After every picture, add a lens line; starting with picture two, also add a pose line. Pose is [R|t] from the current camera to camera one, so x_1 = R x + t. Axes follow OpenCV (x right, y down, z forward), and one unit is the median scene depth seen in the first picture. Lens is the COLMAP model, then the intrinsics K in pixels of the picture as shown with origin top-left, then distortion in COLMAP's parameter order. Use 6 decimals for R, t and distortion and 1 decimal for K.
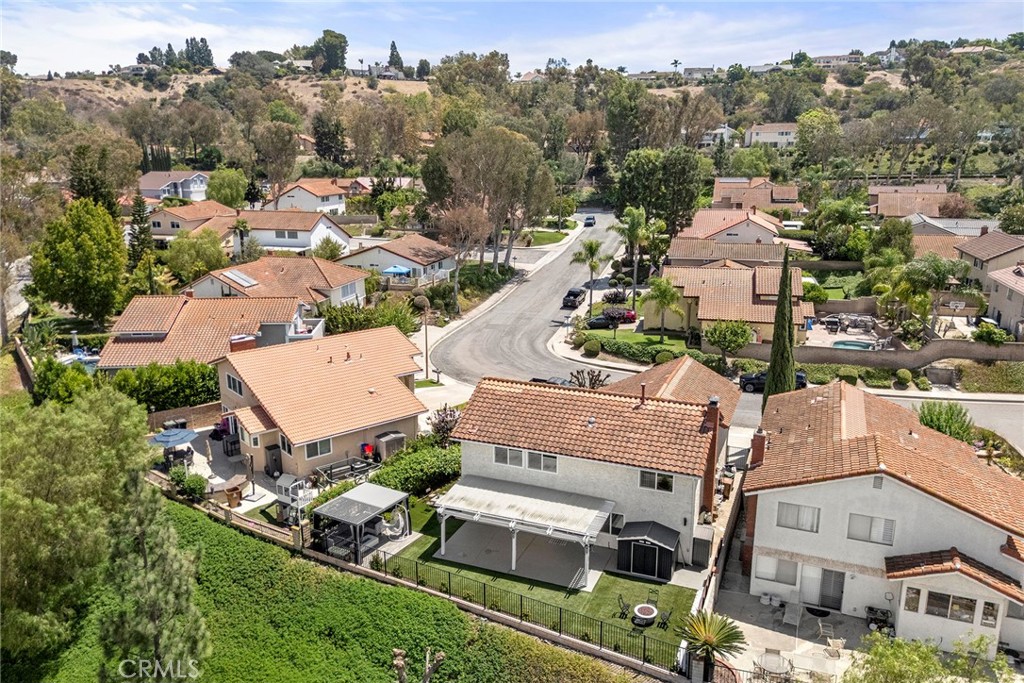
lens RADIAL K [[745.0, 0, 505.9], [0, 745.0, 342.8], [0, 0, 1]] dist [0.102264, -0.130963]
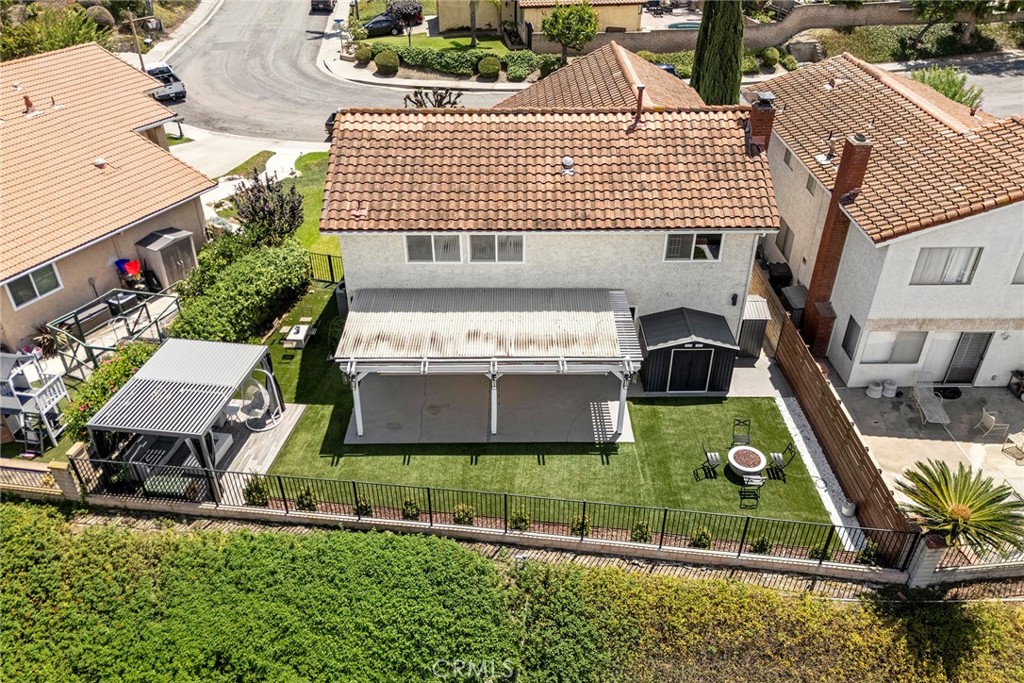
lens RADIAL K [[745.0, 0, 505.9], [0, 745.0, 342.8], [0, 0, 1]] dist [0.102264, -0.130963]
pose [[0.922361, -0.216833, 0.319741, -0.145127], [0.096008, 0.930325, 0.353945, 0.023513], [-0.374210, -0.295767, 0.878913, 0.461835]]
